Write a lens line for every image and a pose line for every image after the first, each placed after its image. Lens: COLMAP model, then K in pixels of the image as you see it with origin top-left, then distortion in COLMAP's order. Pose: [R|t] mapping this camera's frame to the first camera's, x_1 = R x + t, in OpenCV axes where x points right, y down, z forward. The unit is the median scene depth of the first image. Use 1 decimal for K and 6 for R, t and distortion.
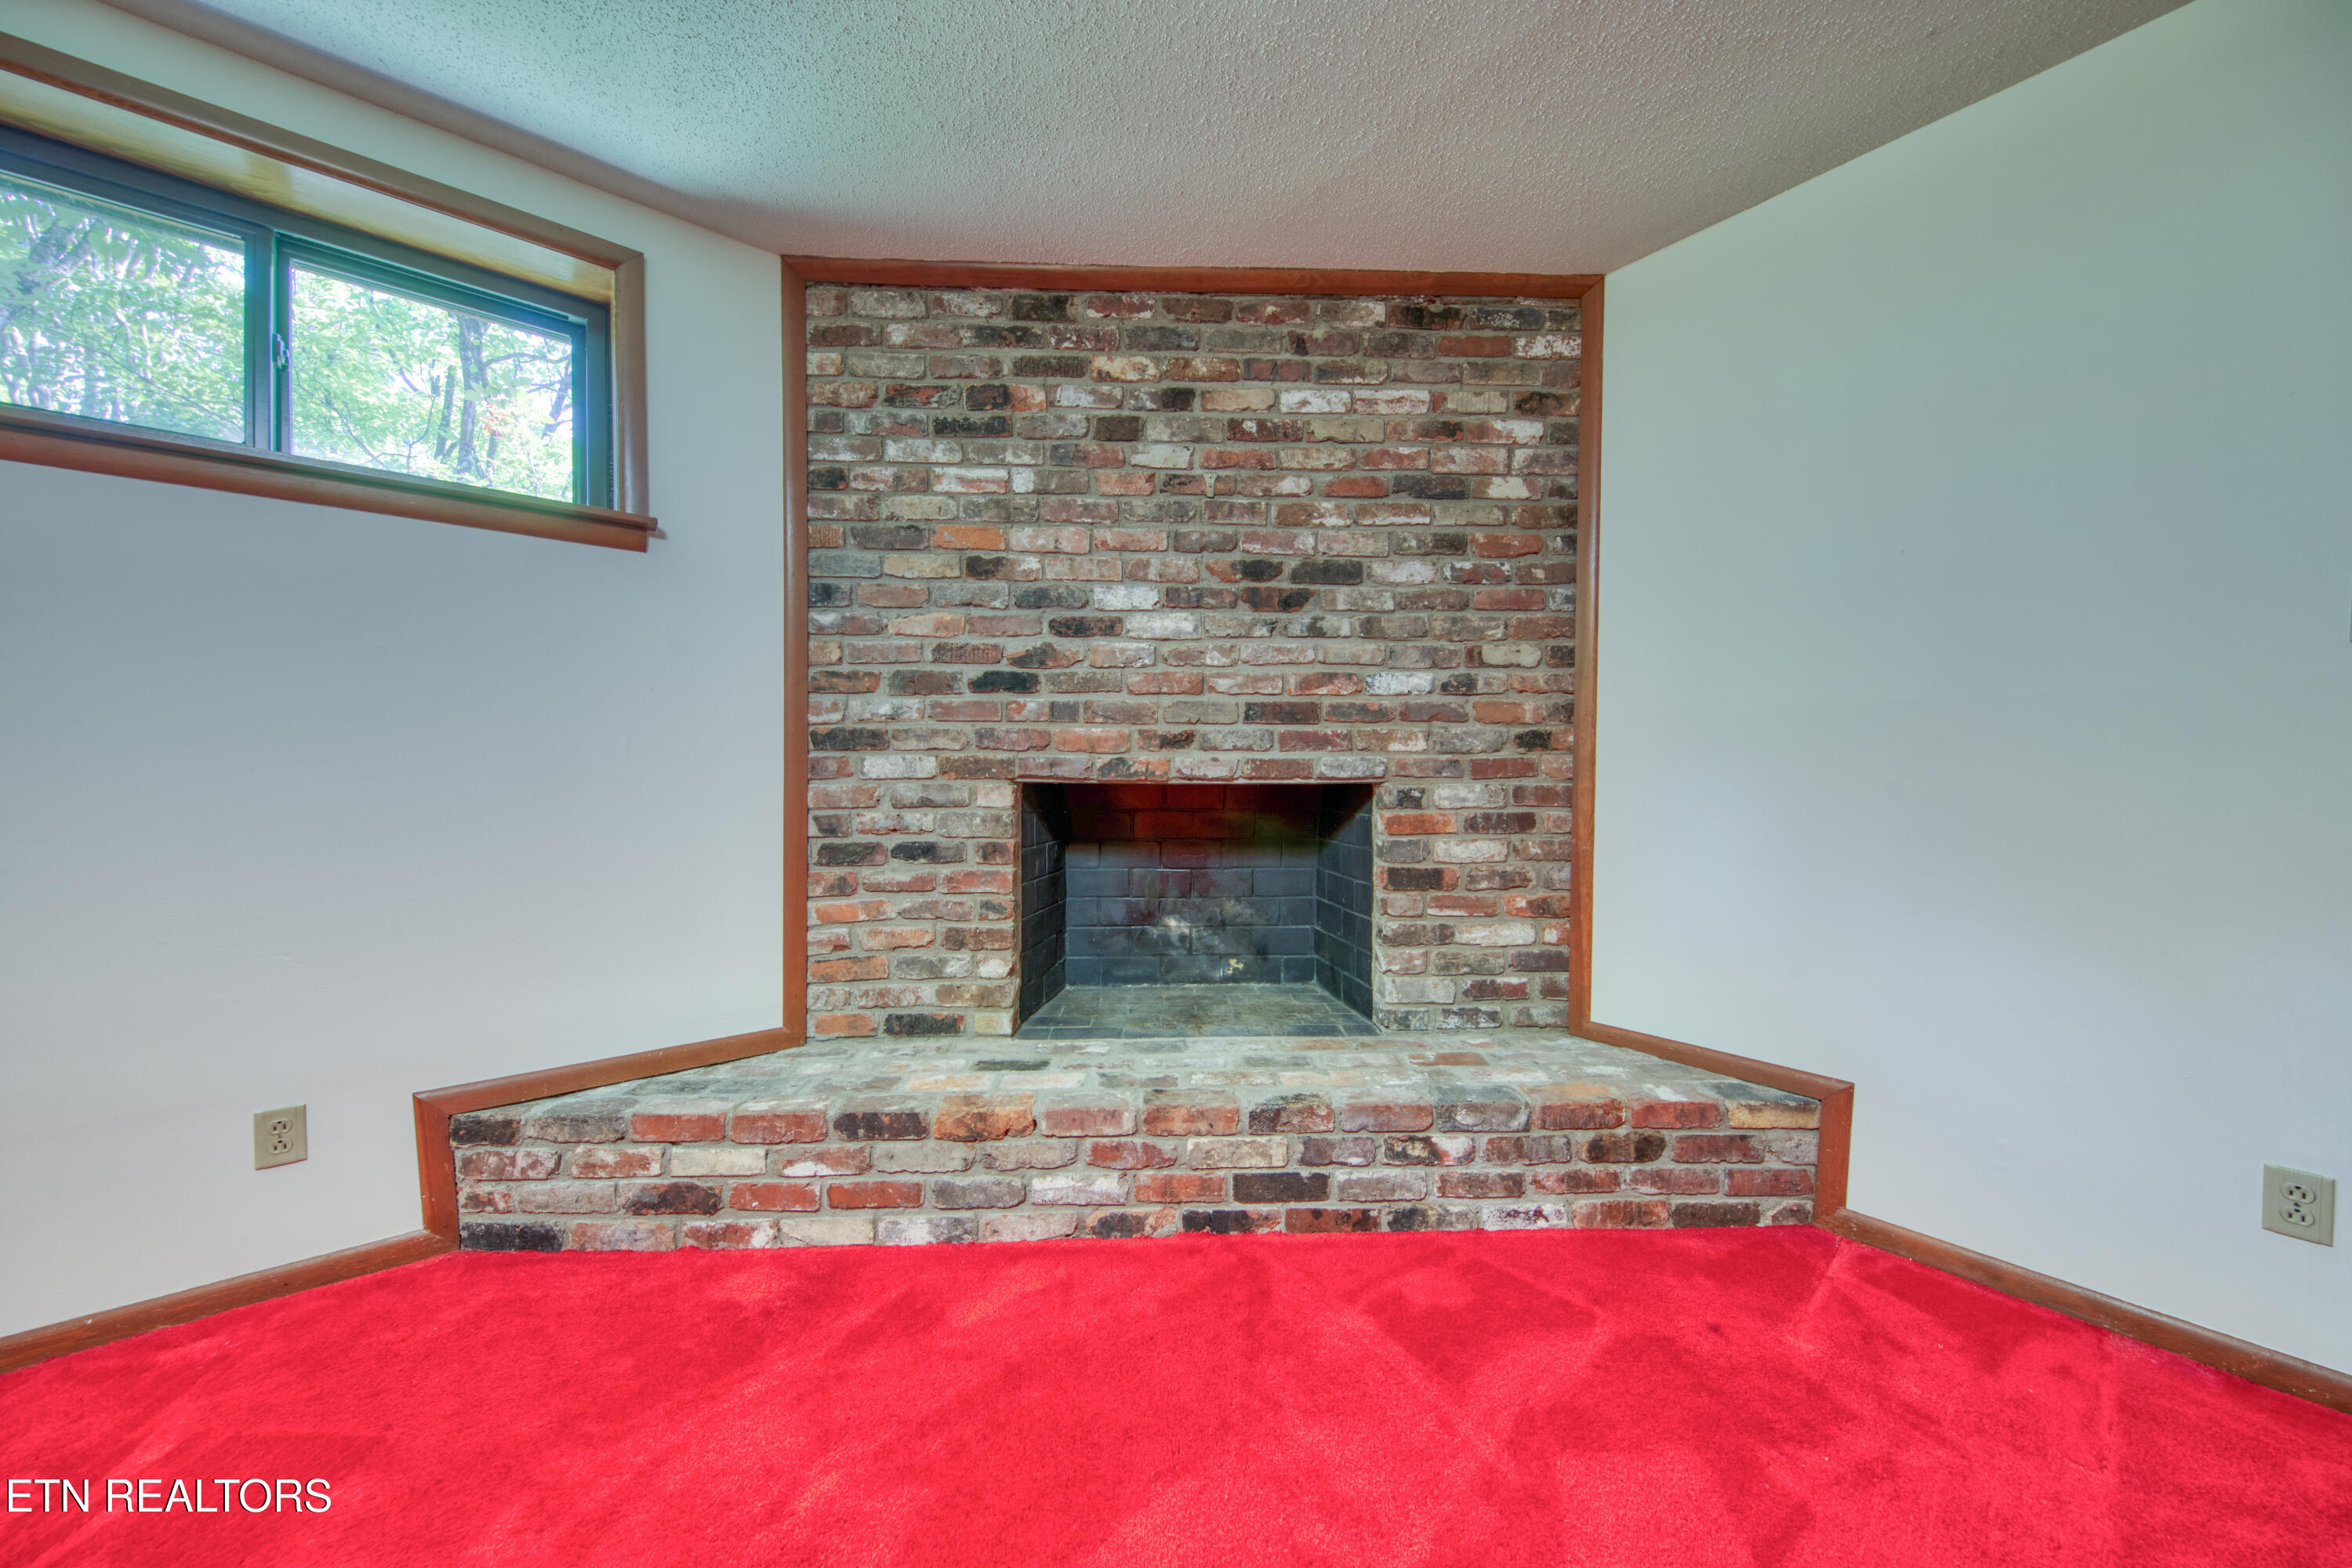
lens RADIAL K [[759.5, 0, 1201.4], [0, 759.5, 763.5], [0, 0, 1]] dist [0.007861, -0.006230]
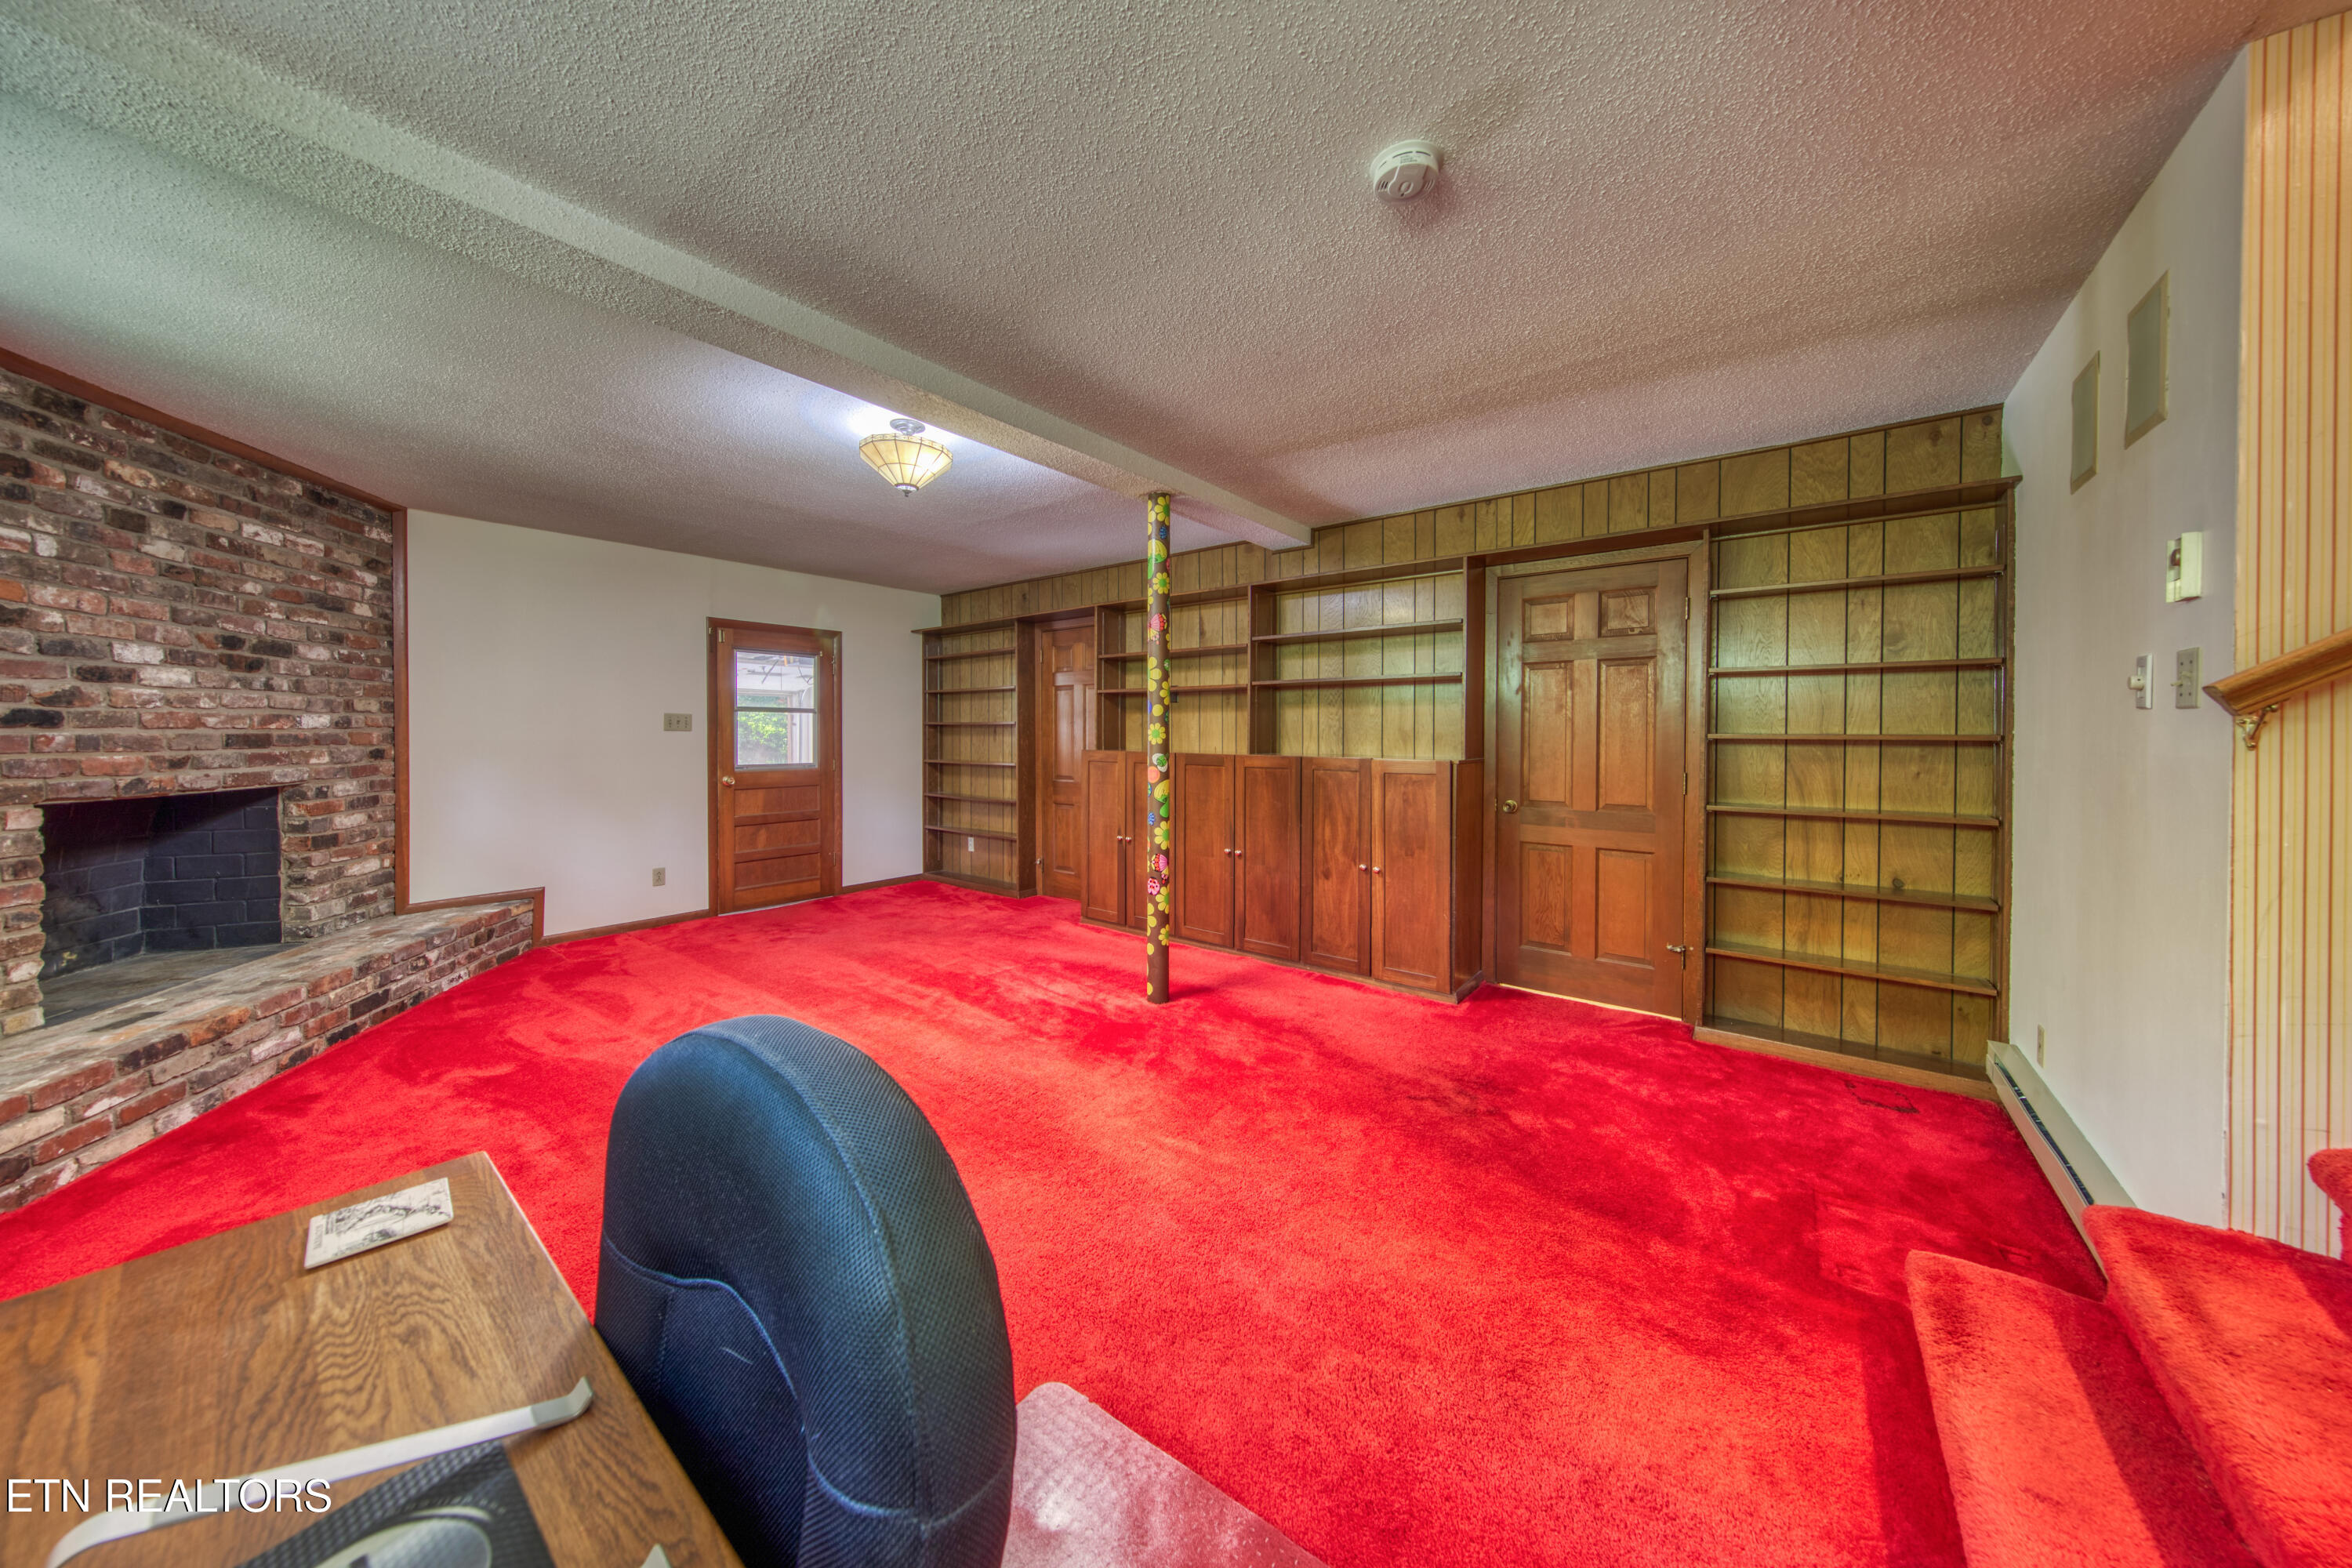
lens RADIAL K [[782.1, 0, 1166.1], [0, 782.1, 802.4], [0, 0, 1]] dist [0.000440, -0.000187]
pose [[-0.211250, -0.090937, 0.973193, -1.779025], [-0.017922, 0.995856, 0.089164, -0.117000], [-0.977268, 0.001394, -0.212004, -0.418289]]
